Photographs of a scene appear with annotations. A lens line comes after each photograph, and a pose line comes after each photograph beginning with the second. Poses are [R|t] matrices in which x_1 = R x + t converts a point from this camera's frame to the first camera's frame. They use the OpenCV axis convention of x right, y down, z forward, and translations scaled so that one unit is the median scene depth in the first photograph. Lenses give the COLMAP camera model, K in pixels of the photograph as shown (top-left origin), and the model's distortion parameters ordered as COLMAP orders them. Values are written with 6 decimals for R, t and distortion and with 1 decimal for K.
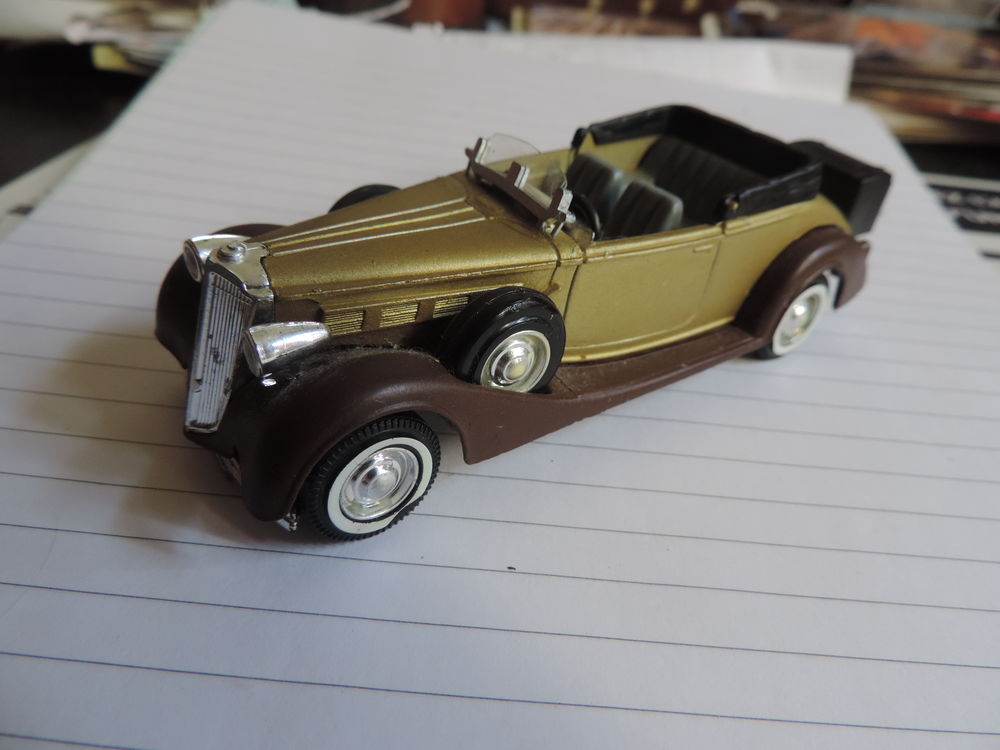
lens RADIAL K [[722.6, 0, 500.0], [0, 722.6, 375.0], [0, 0, 1]] dist [0.001752, -0.003808]
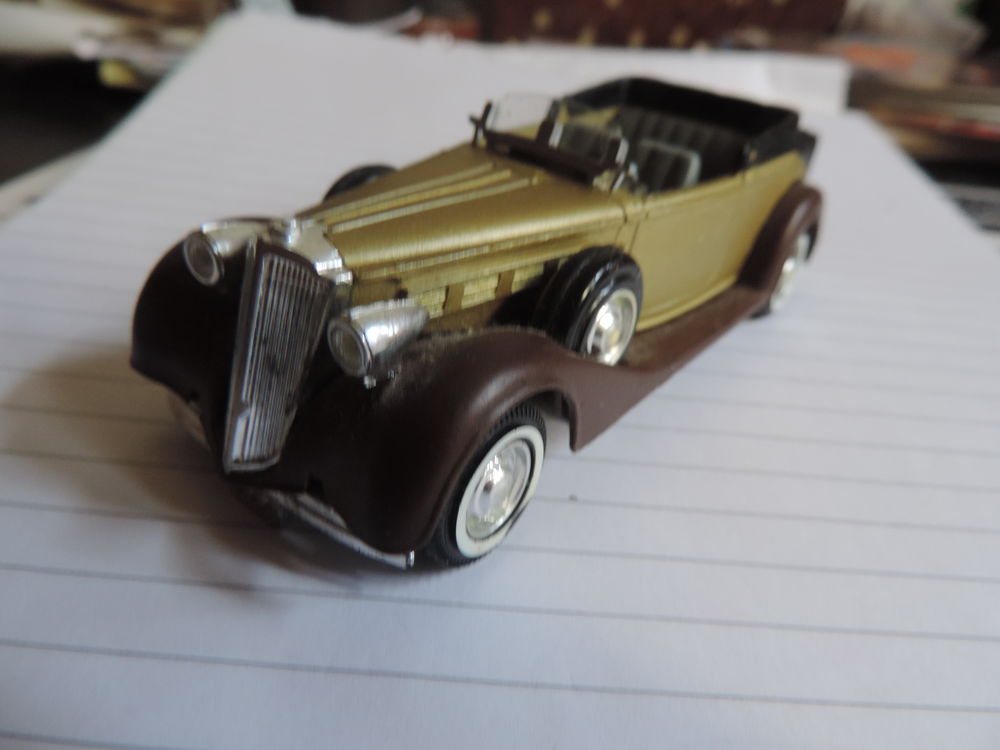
lens RADIAL K [[722.6, 0, 500.0], [0, 722.6, 375.0], [0, 0, 1]] dist [0.001752, -0.003808]
pose [[0.953953, -0.143684, 0.263302, -0.348468], [0.156863, 0.987176, -0.029617, 0.043703], [-0.255670, 0.069555, 0.964259, 0.171405]]
